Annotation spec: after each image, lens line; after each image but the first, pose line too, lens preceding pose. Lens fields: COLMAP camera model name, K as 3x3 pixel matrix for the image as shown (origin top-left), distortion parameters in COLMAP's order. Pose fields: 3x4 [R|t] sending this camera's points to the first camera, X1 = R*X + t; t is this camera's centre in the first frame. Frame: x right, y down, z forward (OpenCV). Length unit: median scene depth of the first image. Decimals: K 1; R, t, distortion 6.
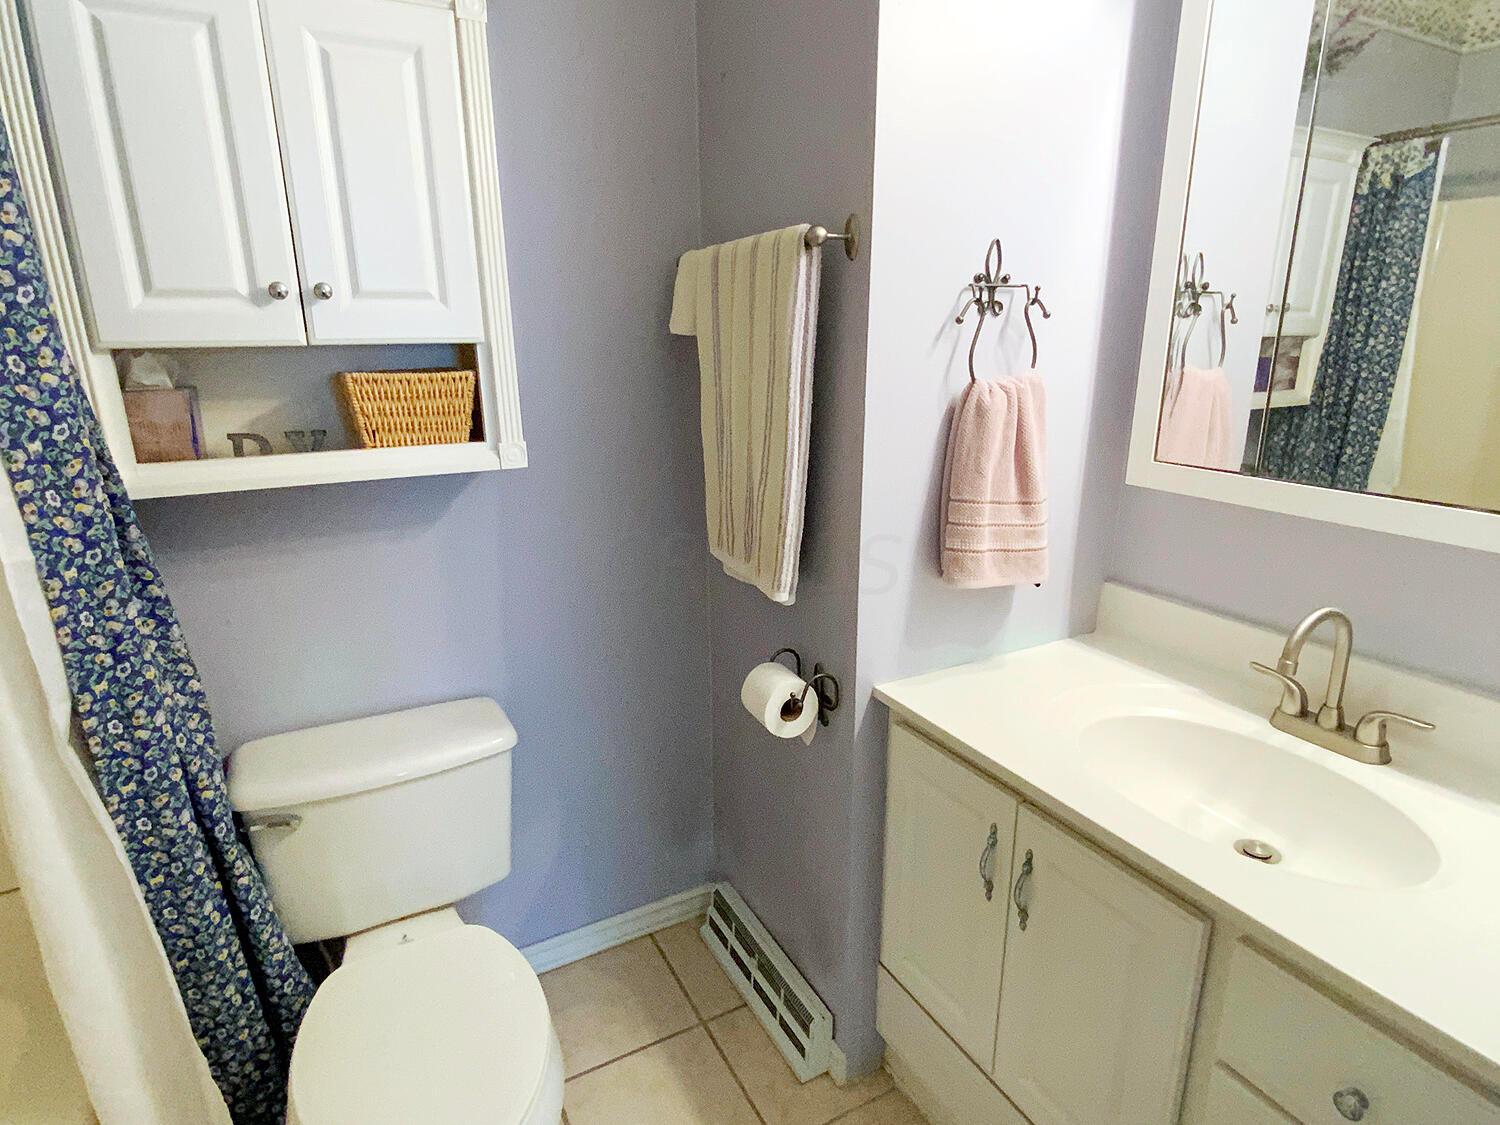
lens RADIAL K [[828.6, 0, 750.0], [0, 828.6, 562.5], [0, 0, 1]] dist [0.000054, -0.000034]
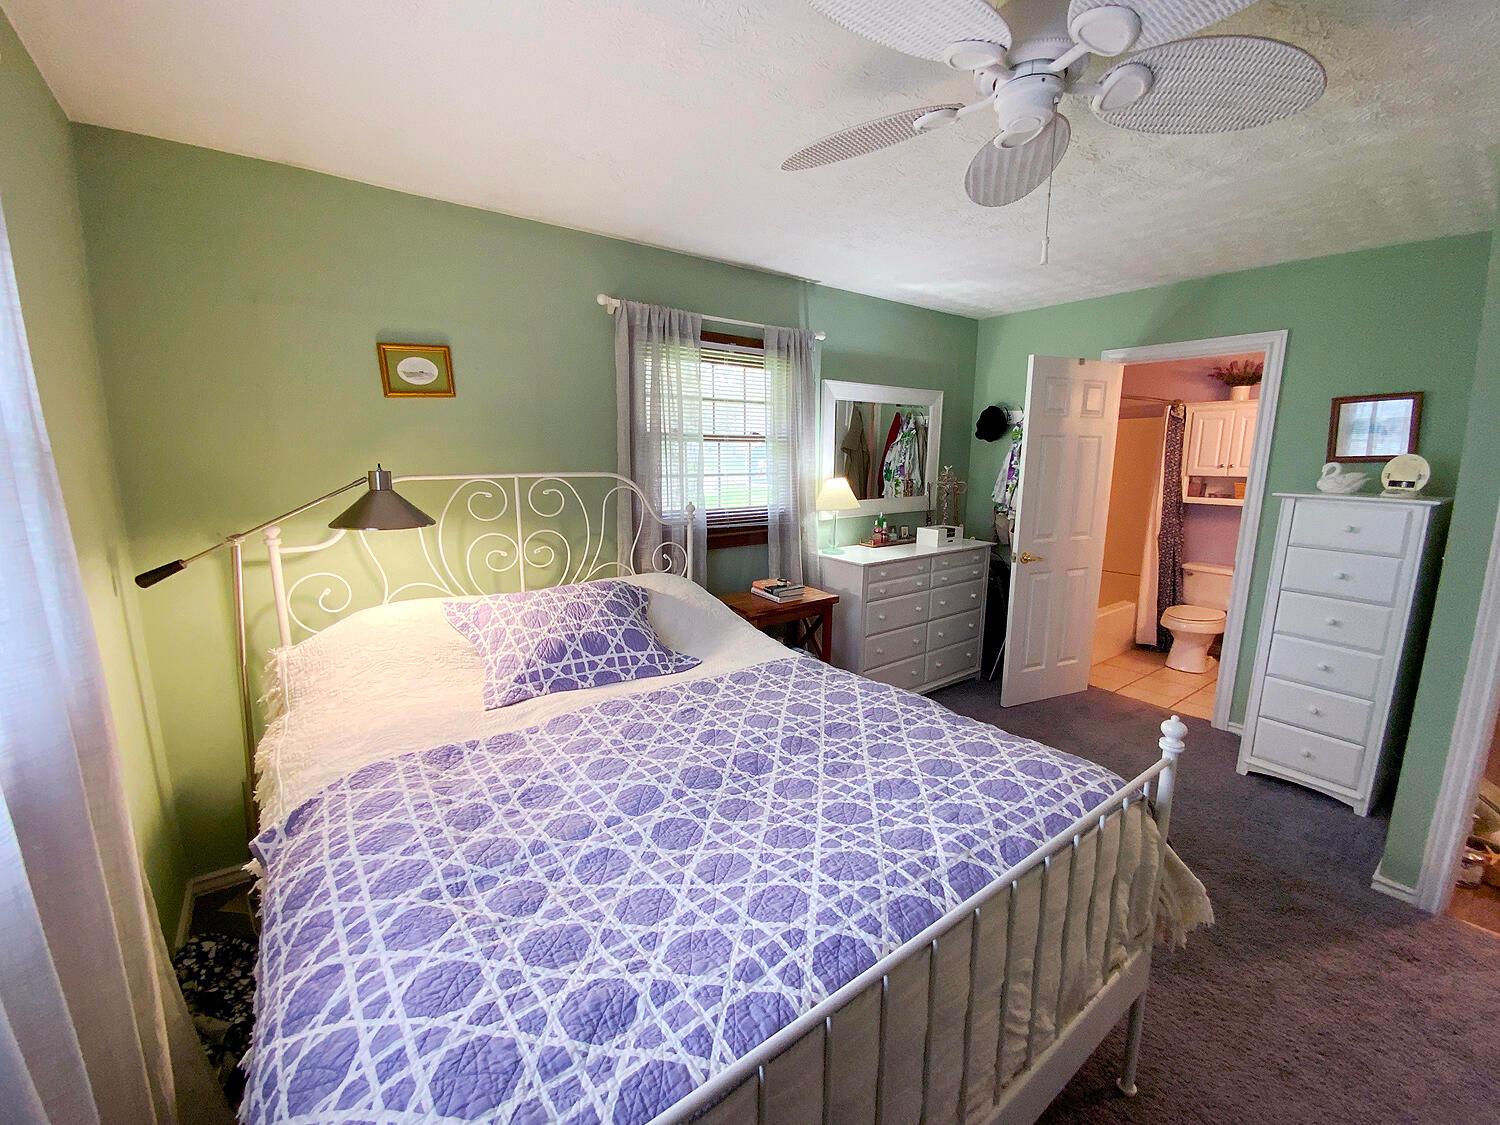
lens RADIAL K [[608.9, 0, 750.0], [0, 608.9, 562.5], [0, 0, 1]] dist [0.000006, -0.000260]
pose [[0.148132, 0.183775, -0.971742, 2.493855], [-0.268773, 0.953081, 0.139274, 0.453663], [0.951745, 0.240547, 0.190576, -2.125617]]
